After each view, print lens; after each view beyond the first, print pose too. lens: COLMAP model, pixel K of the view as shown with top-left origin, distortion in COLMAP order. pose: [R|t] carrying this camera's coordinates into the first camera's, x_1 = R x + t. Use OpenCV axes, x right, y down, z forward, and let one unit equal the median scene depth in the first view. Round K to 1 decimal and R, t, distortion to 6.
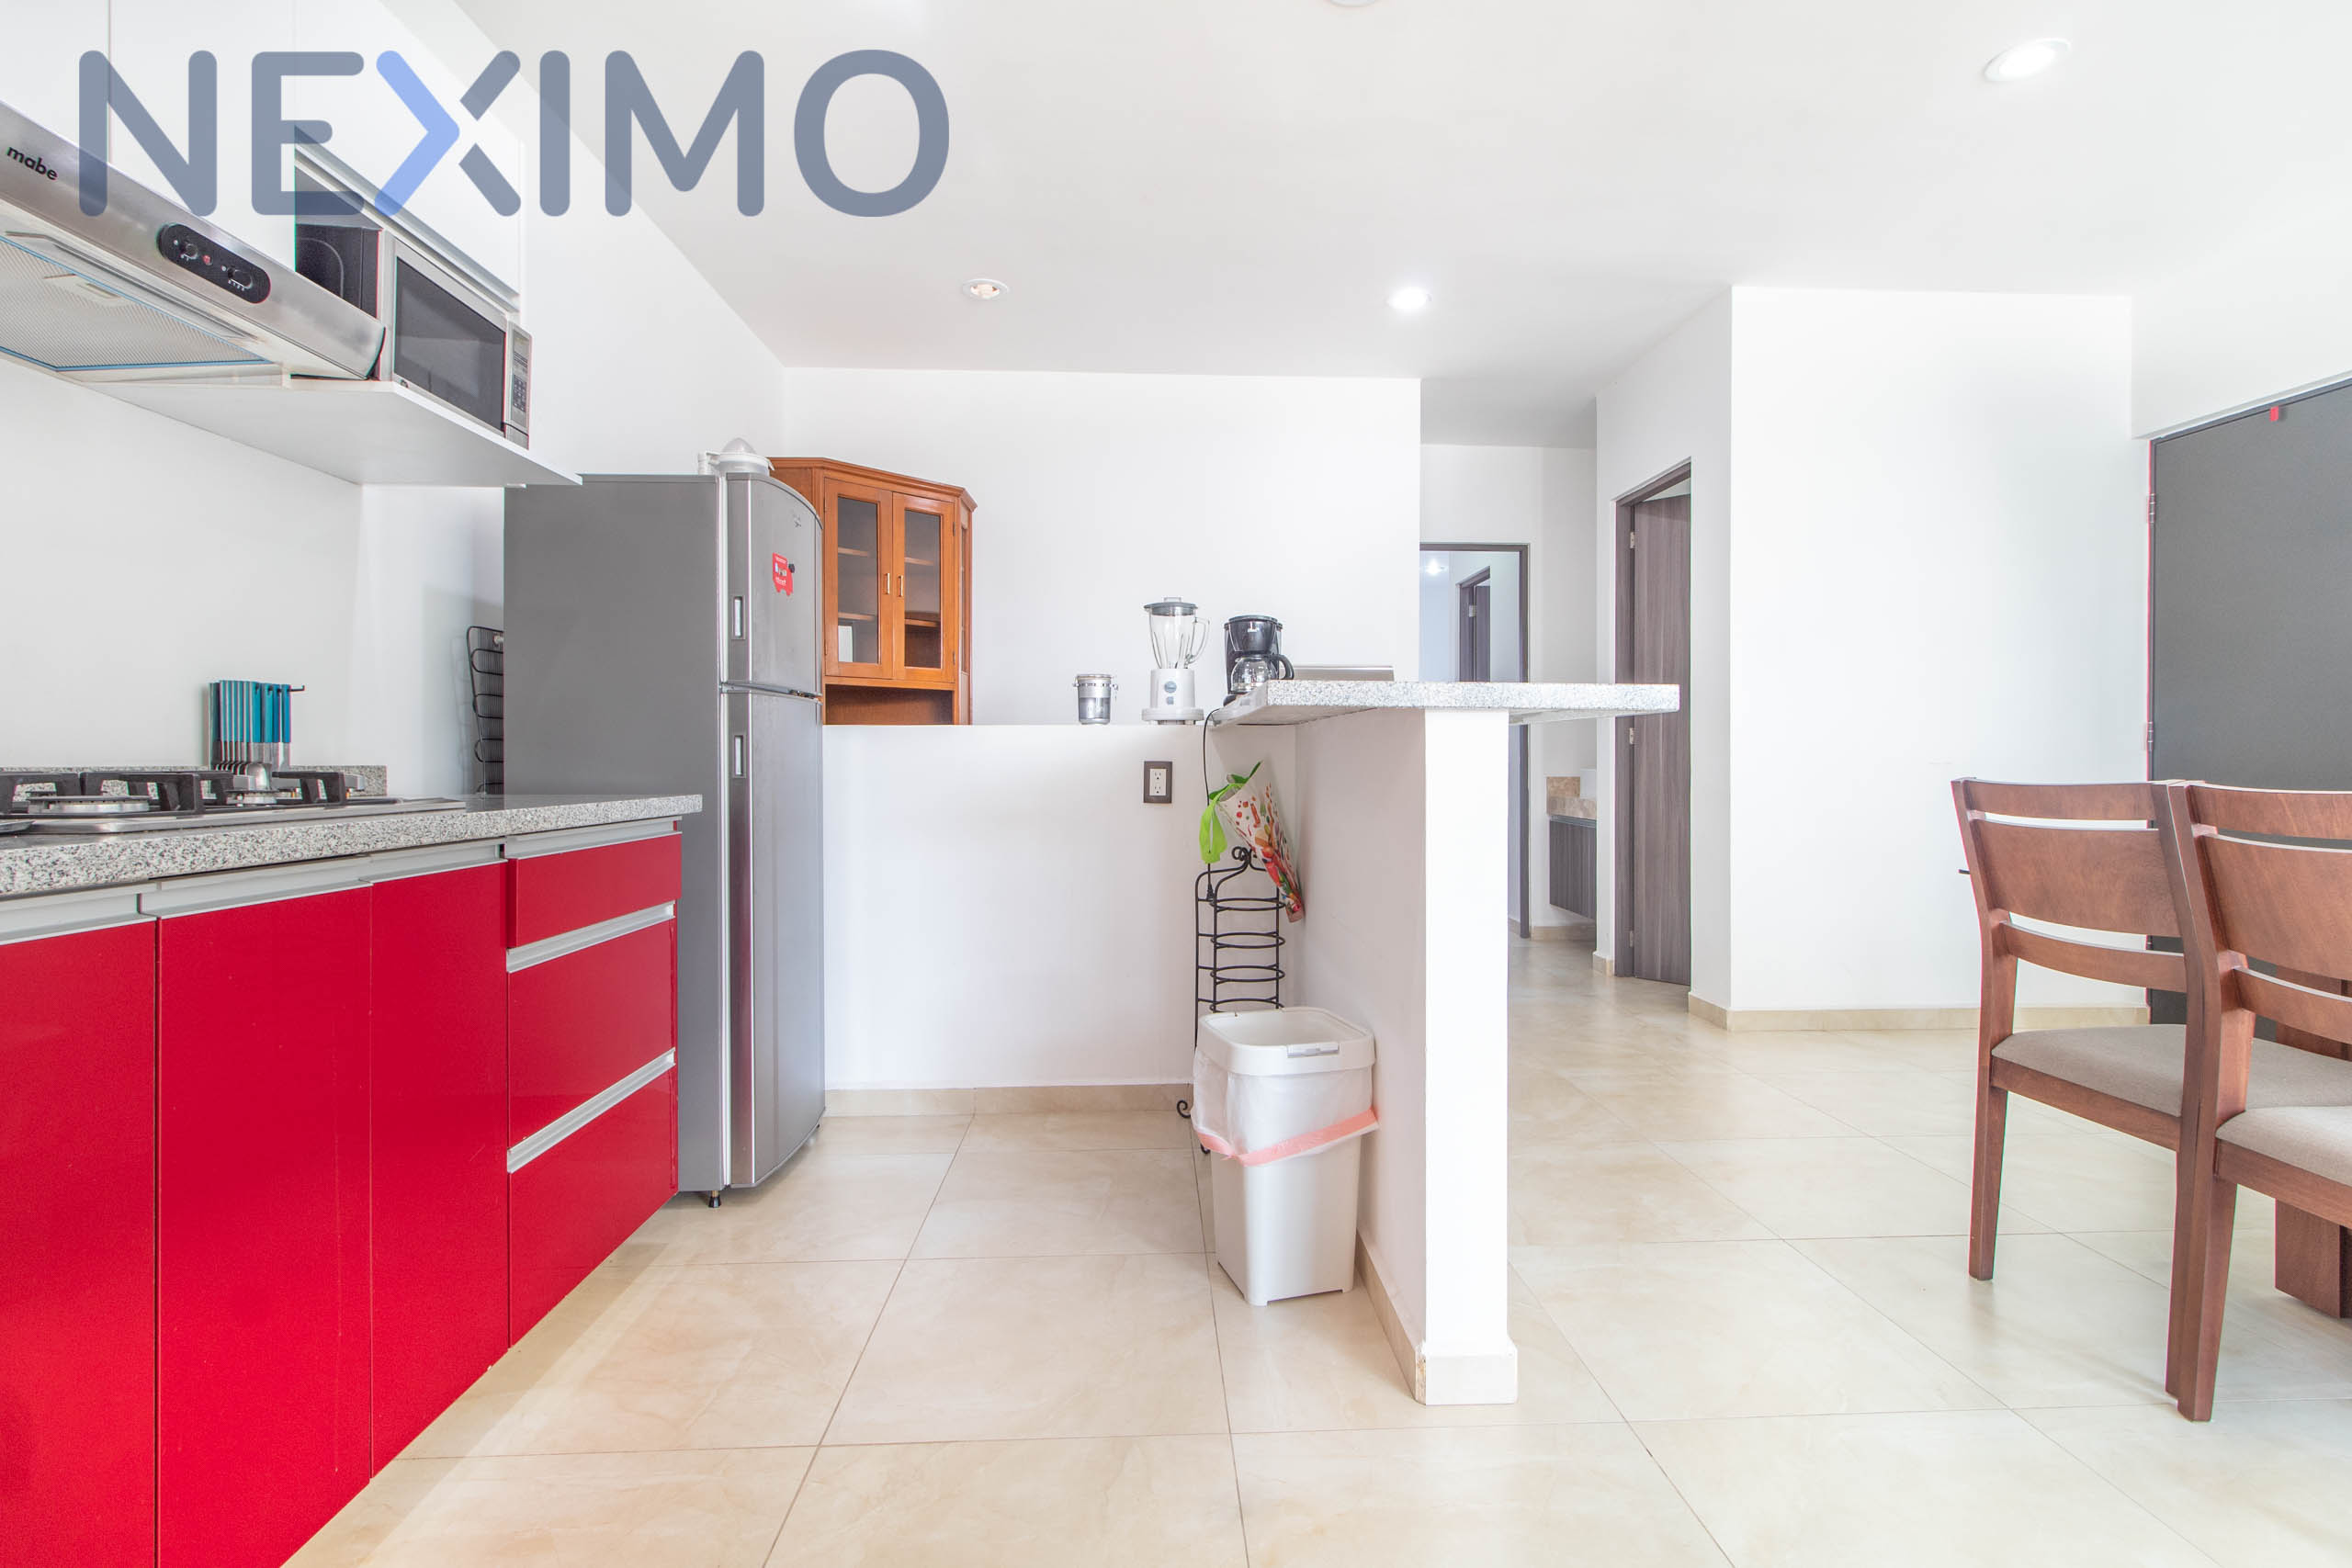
lens RADIAL K [[1106.6, 0, 1186.9], [0, 1106.6, 756.4], [0, 0, 1]] dist [0.003619, 0.000405]
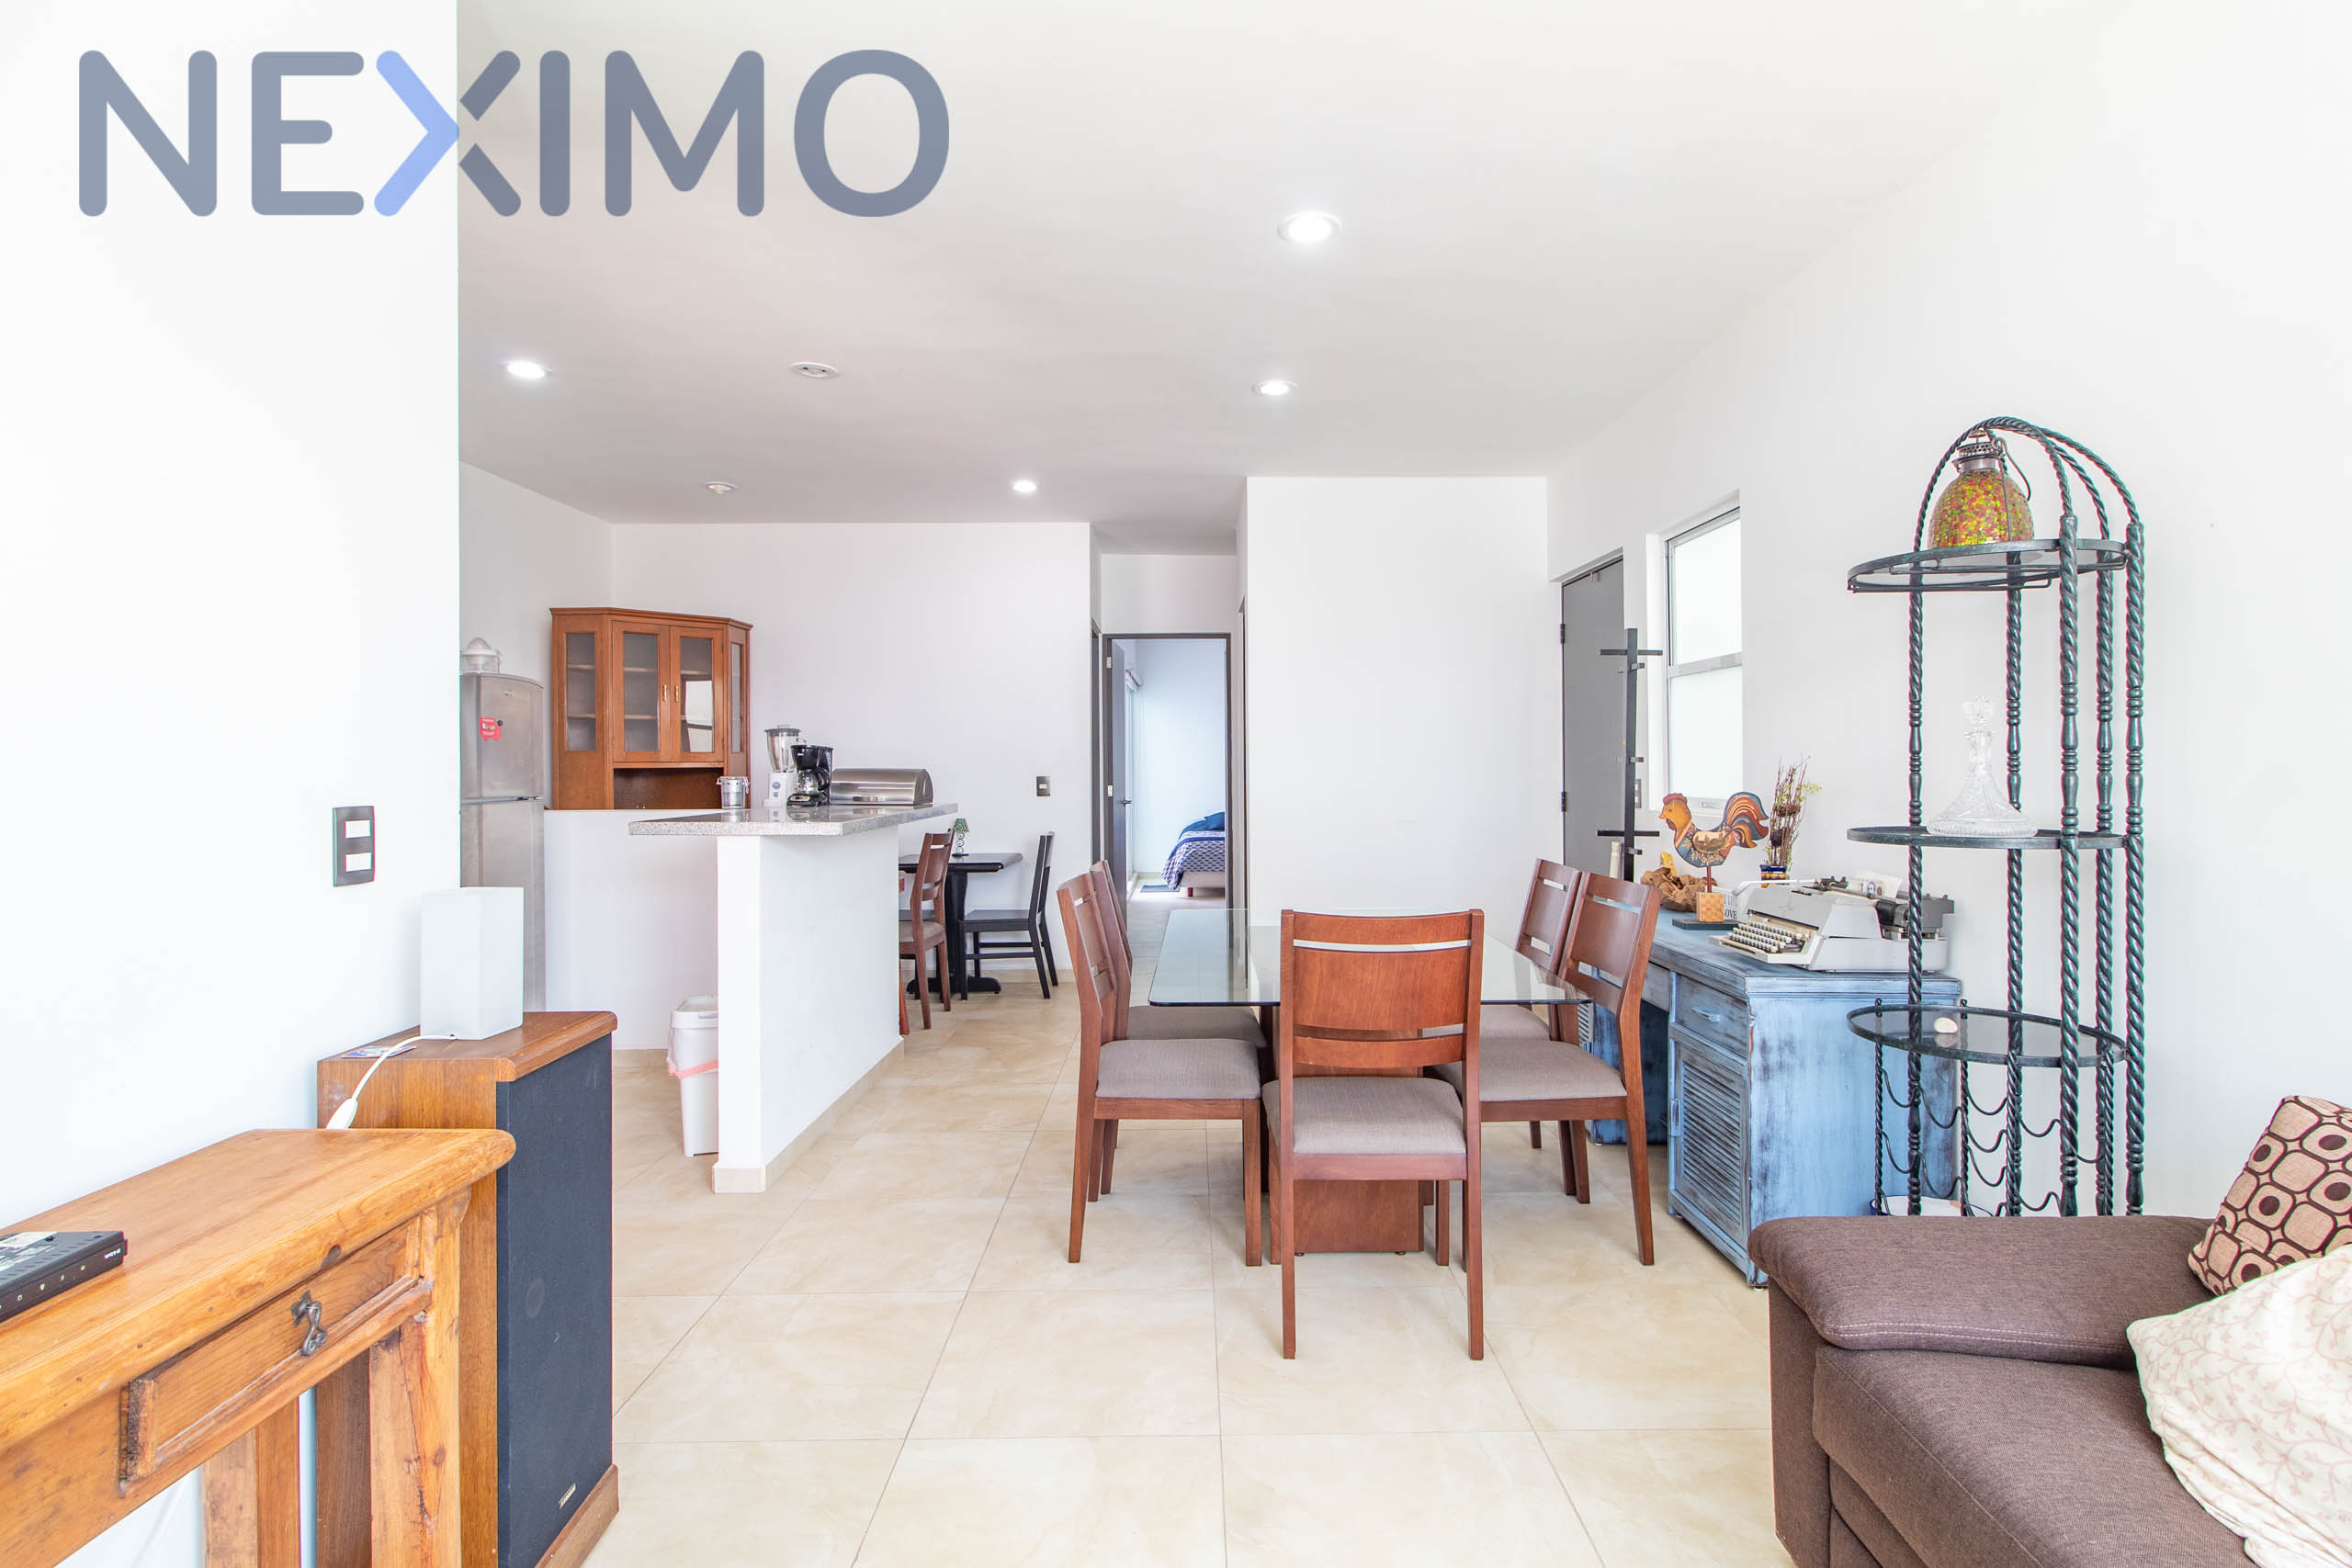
lens RADIAL K [[1106.6, 0, 1196.6], [0, 1106.6, 766.7], [0, 0, 1]] dist [0.003619, 0.000405]
pose [[0.999268, -0.008142, -0.037366, 0.882773], [0.008247, 0.999962, 0.002668, -0.125707], [0.037342, -0.002974, 0.999298, -0.705228]]
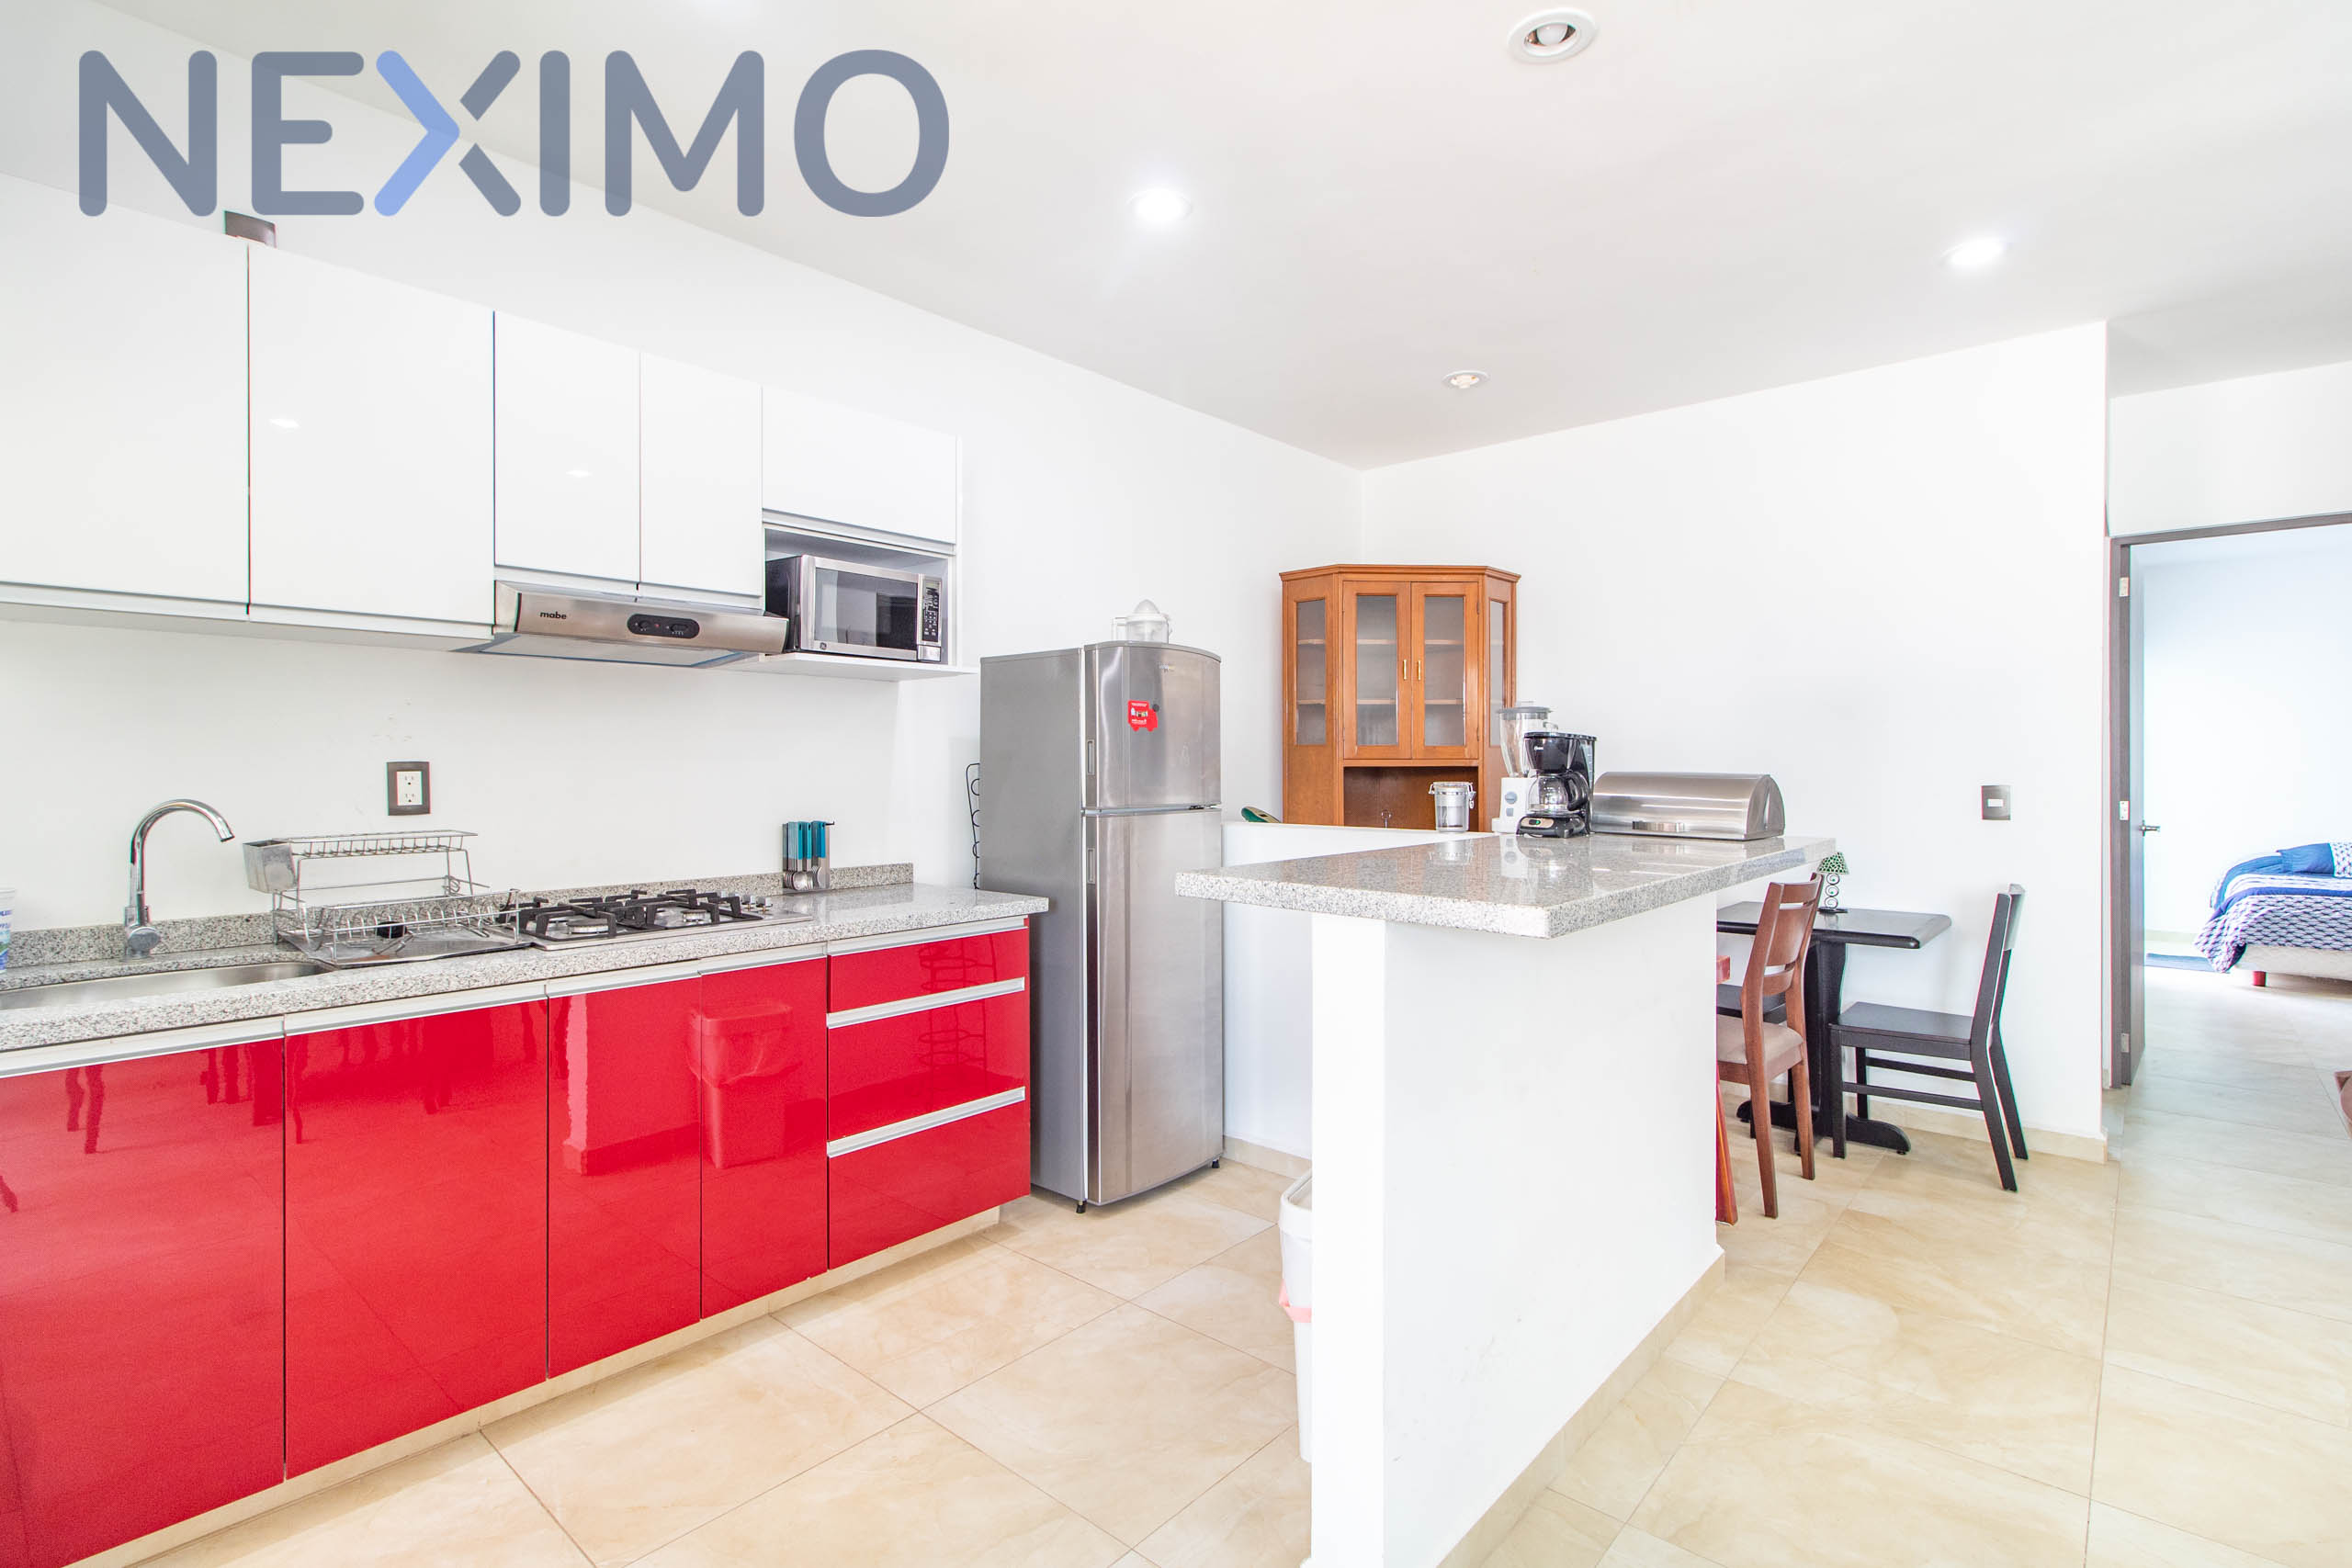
lens RADIAL K [[1106.6, 0, 1199.7], [0, 1106.6, 770.8], [0, 0, 1]] dist [0.003619, 0.000405]
pose [[0.726969, 0.002137, -0.686667, 0.636424], [0.003395, 0.999972, 0.006706, -0.133823], [0.686662, -0.007206, 0.726941, 0.179355]]
